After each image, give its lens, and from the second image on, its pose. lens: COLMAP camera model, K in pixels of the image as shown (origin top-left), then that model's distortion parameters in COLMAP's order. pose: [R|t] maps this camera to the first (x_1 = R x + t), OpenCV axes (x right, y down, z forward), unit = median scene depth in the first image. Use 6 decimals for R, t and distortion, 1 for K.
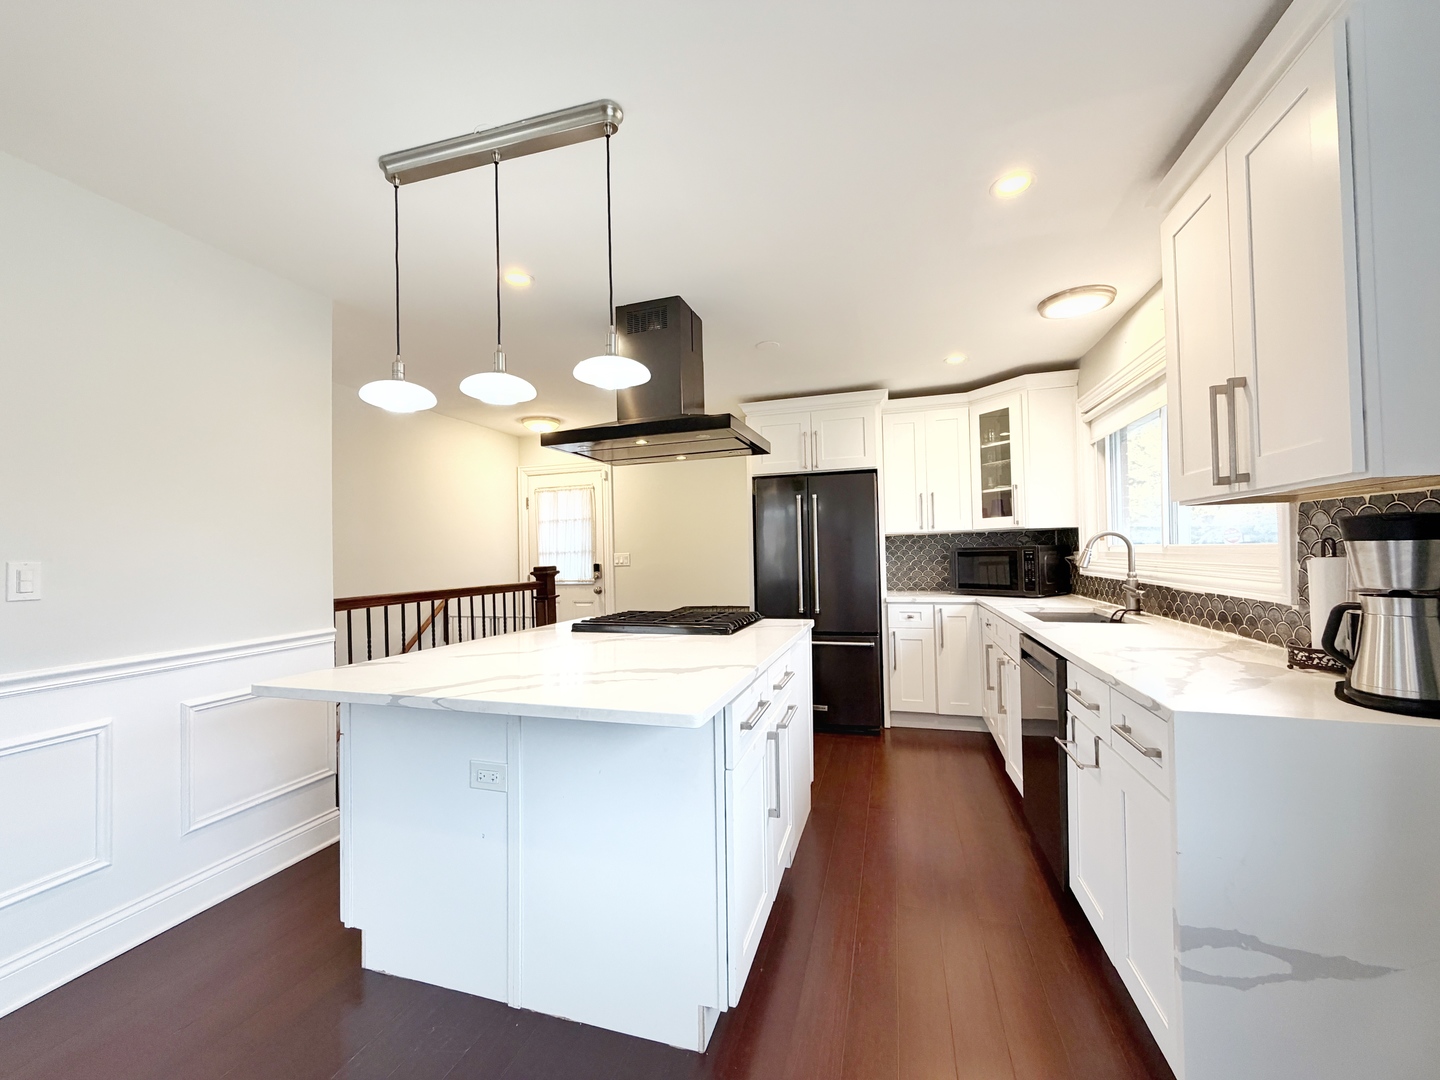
lens RADIAL K [[575.7, 0, 715.6], [0, 575.7, 545.9], [0, 0, 1]] dist [-0.001222, -0.000125]
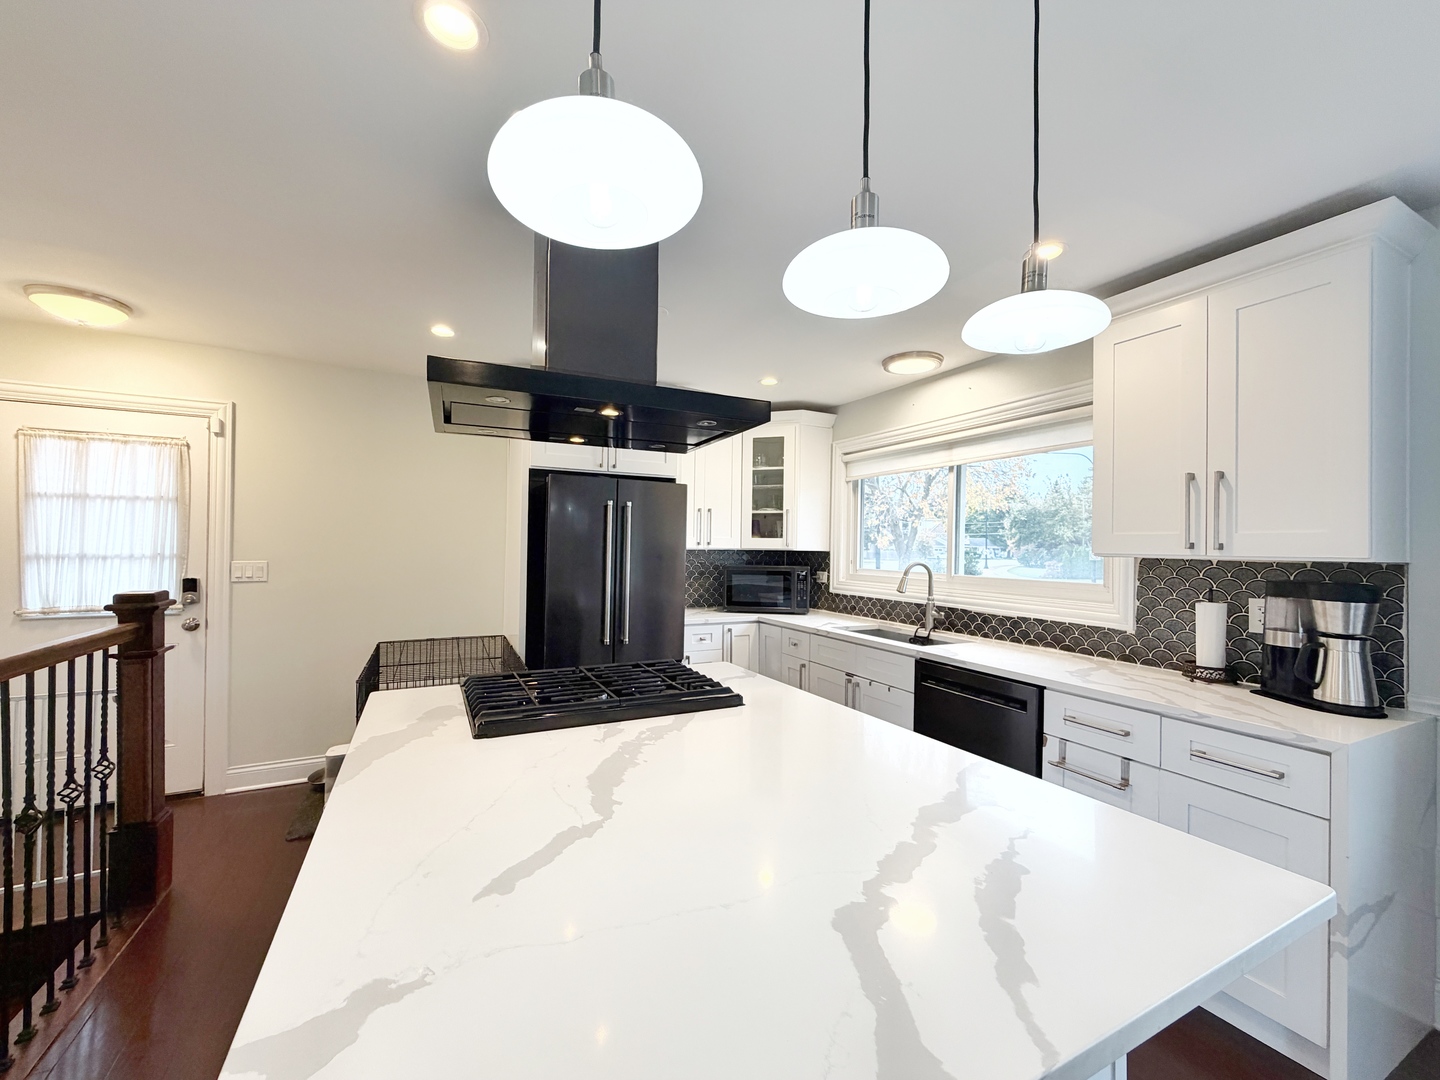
lens RADIAL K [[575.7, 0, 720.8], [0, 575.7, 541.7], [0, 0, 1]] dist [-0.001222, -0.000125]
pose [[0.719861, 0.039486, 0.692995, -0.312183], [-0.039039, 0.999103, -0.016374, -0.022989], [-0.693020, -0.015267, 0.720757, 0.307650]]
